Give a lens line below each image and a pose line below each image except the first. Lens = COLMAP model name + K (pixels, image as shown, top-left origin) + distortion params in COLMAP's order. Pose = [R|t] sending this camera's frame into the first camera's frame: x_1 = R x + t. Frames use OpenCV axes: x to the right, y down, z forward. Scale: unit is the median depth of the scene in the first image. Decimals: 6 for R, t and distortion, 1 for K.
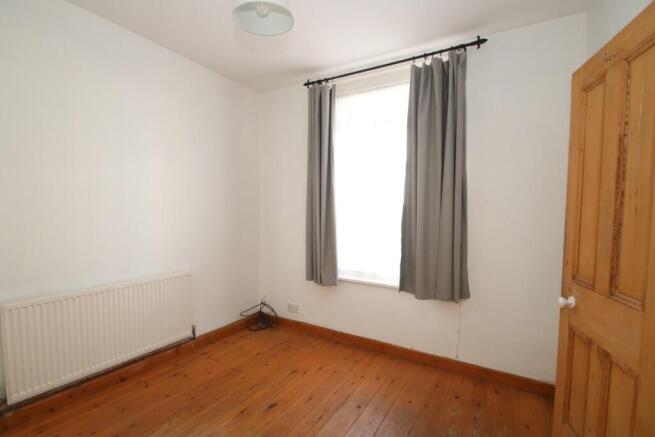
lens RADIAL K [[303.0, 0, 327.7], [0, 303.0, 217.1], [0, 0, 1]] dist [-0.005126, -0.008114]
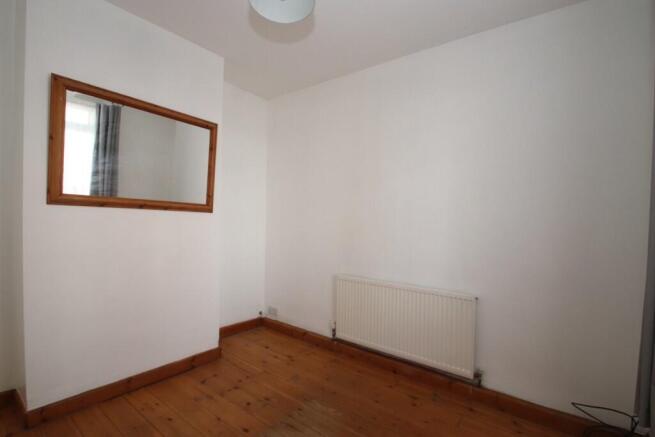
lens RADIAL K [[303.0, 0, 326.7], [0, 303.0, 220.3], [0, 0, 1]] dist [-0.005126, -0.008114]
pose [[-0.117619, -0.008966, -0.993018, 0.387517], [-0.039848, 0.999196, -0.004302, -0.000226], [0.992259, 0.039064, -0.117882, 0.728709]]
